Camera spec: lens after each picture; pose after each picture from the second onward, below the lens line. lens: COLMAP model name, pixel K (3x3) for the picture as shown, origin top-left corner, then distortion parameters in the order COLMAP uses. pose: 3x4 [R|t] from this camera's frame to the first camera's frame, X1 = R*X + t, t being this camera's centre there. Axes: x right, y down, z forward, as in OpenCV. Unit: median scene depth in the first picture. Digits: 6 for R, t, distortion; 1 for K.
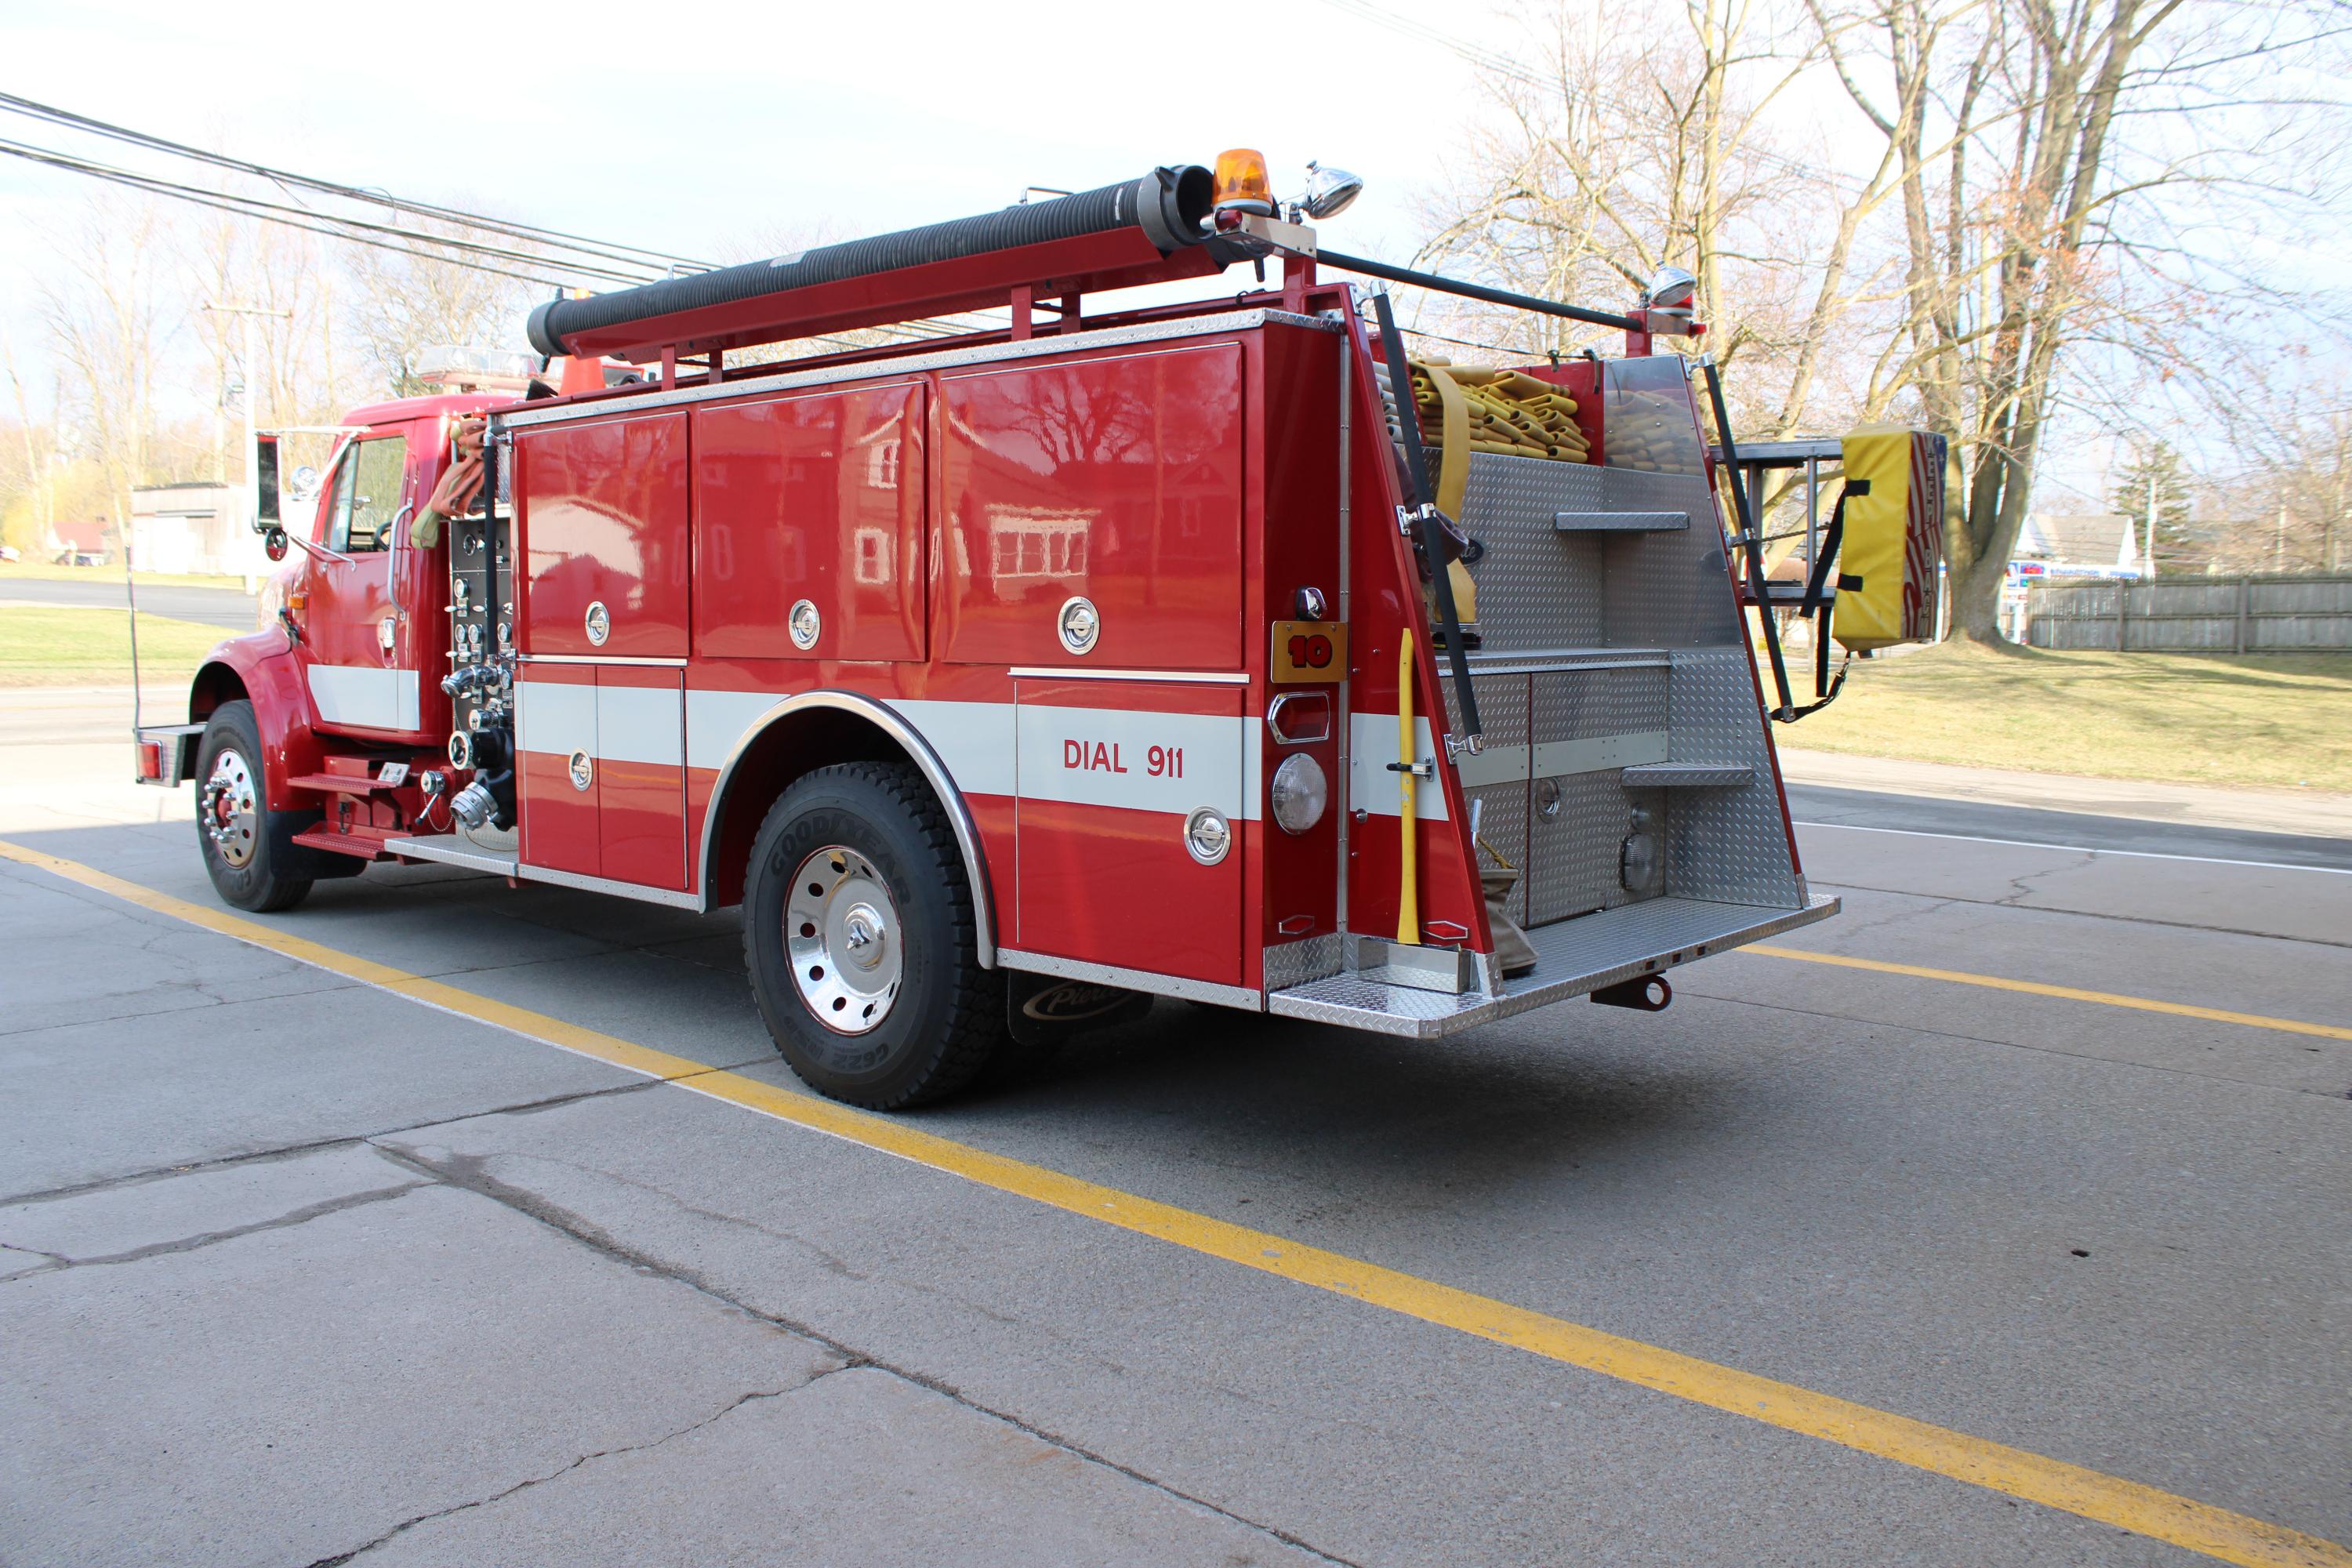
lens RADIAL K [[1931.2, 0, 1165.2], [0, 1931.2, 782.3], [0, 0, 1]] dist [-0.162933, 0.140687]
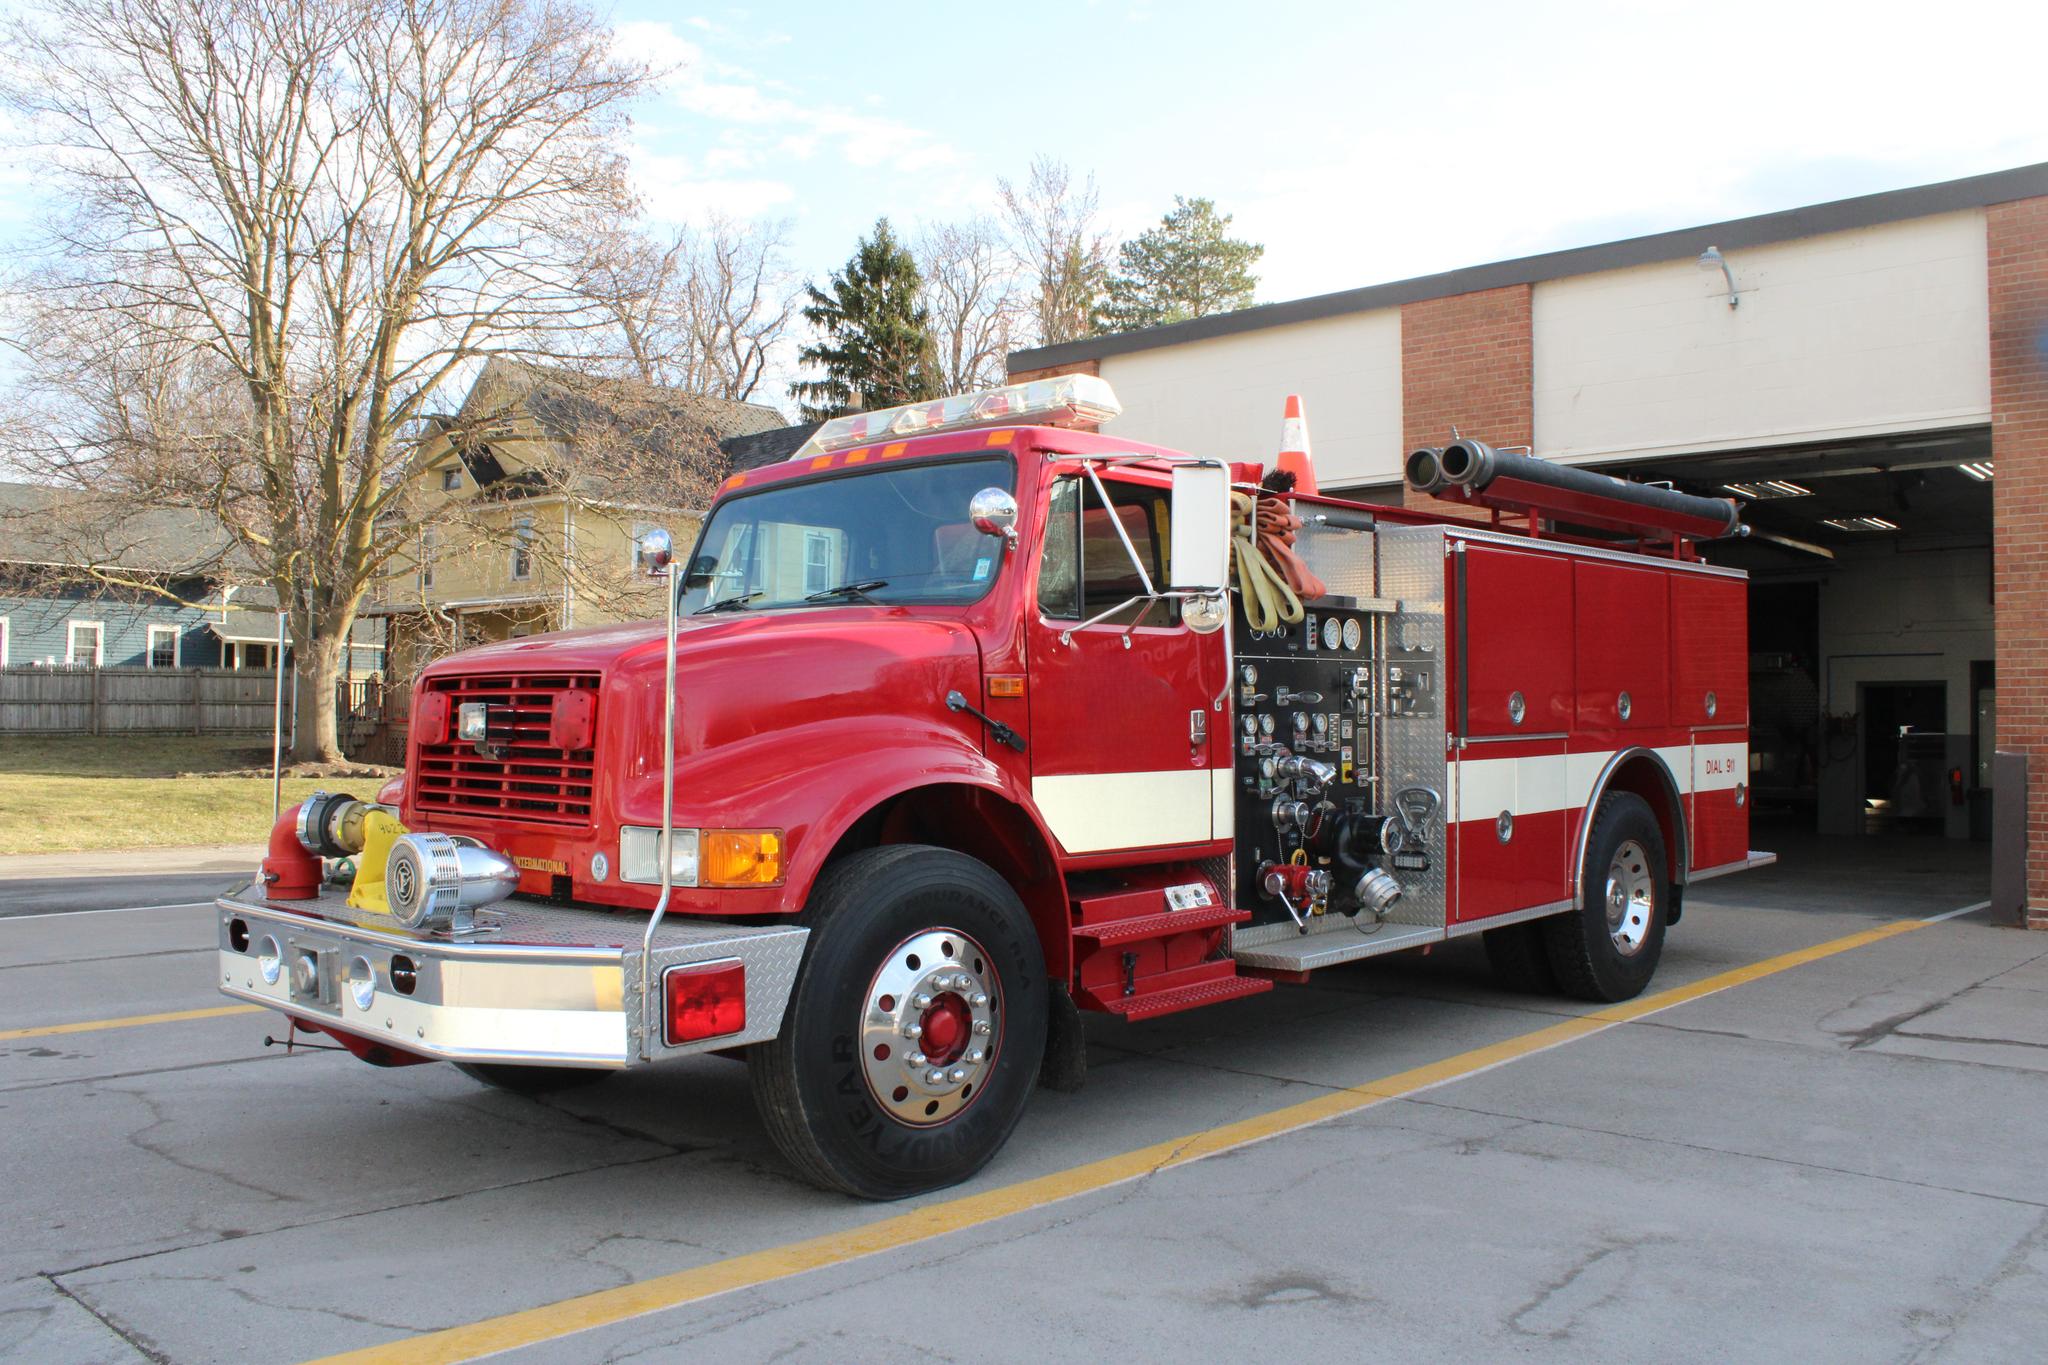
lens RADIAL K [[1681.6, 0, 1014.6], [0, 1681.6, 681.0], [0, 0, 1]] dist [-0.162933, 0.140687]
pose [[0.036264, 0.010146, 0.999291, -1.788806], [0.095579, 0.995329, -0.013574, -0.149903], [-0.994761, 0.096004, 0.035125, 1.634190]]
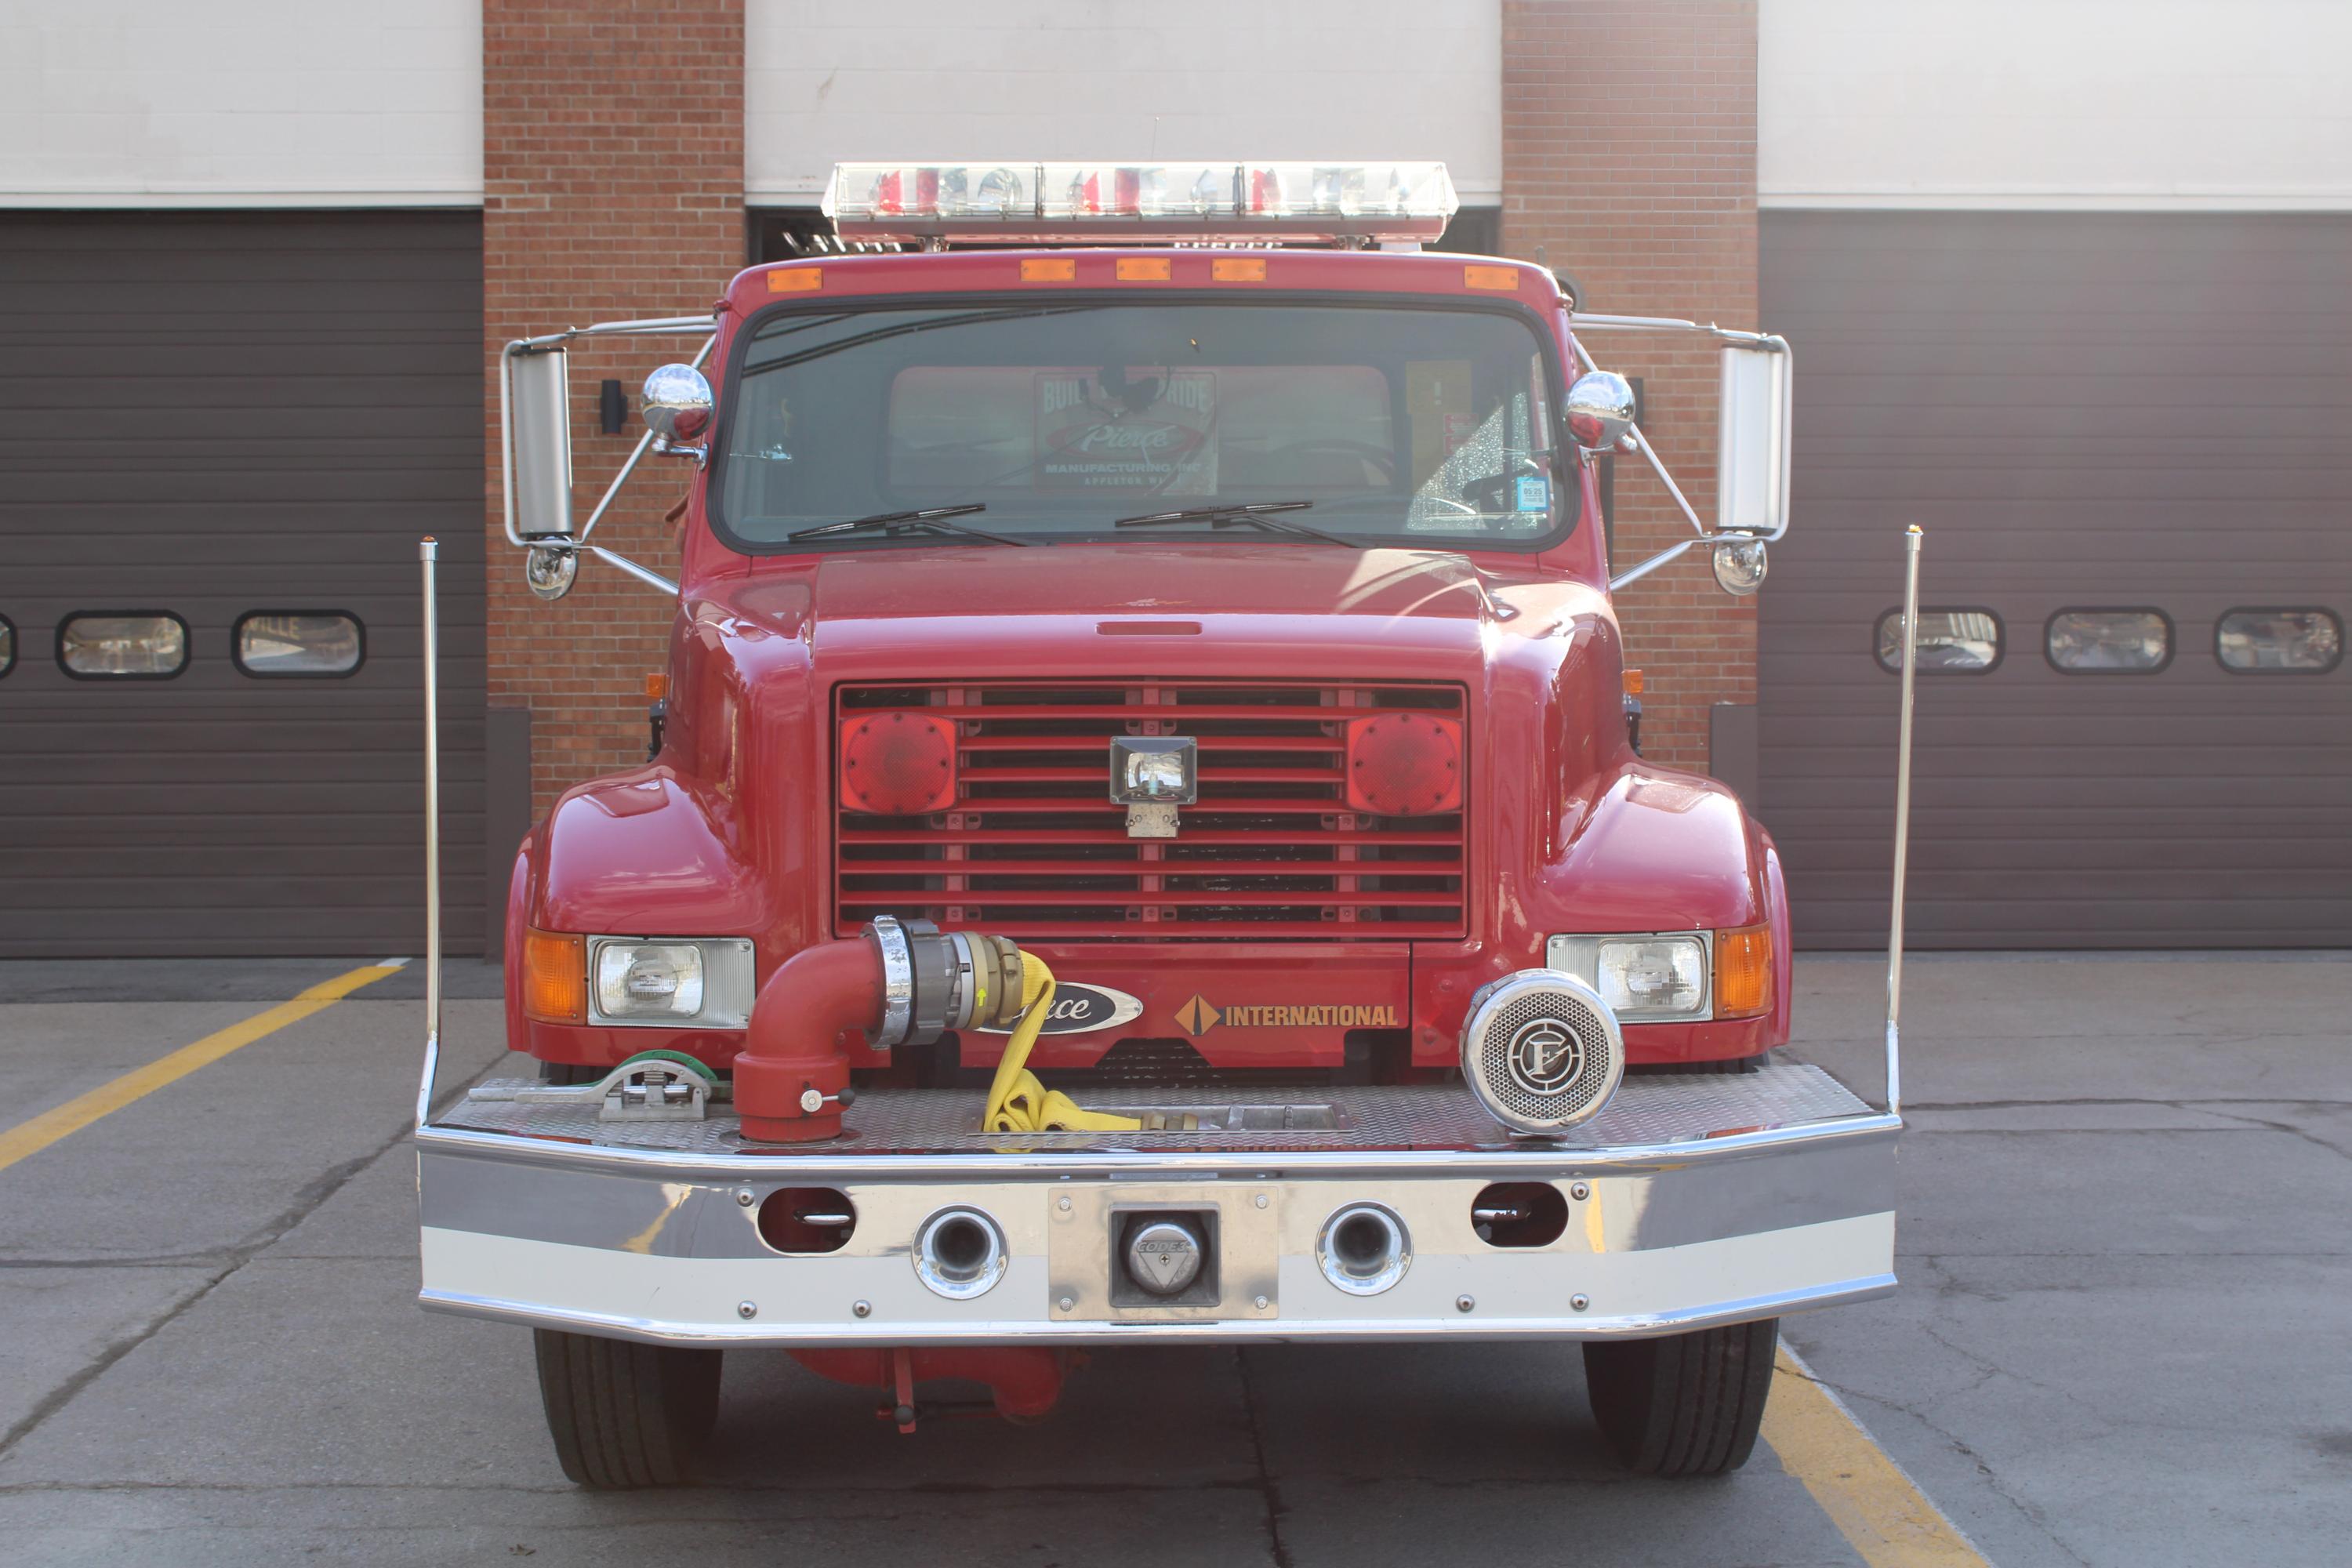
lens RADIAL K [[3394.3, 0, 1176.0], [0, 3394.3, 784.0], [0, 0, 1]] dist [-0.028327, -0.044965]
pose [[-0.670224, -0.051589, 0.740364, -1.648958], [0.065512, 0.989574, 0.128260, -0.302171], [-0.739262, 0.134466, -0.659857, 2.680977]]
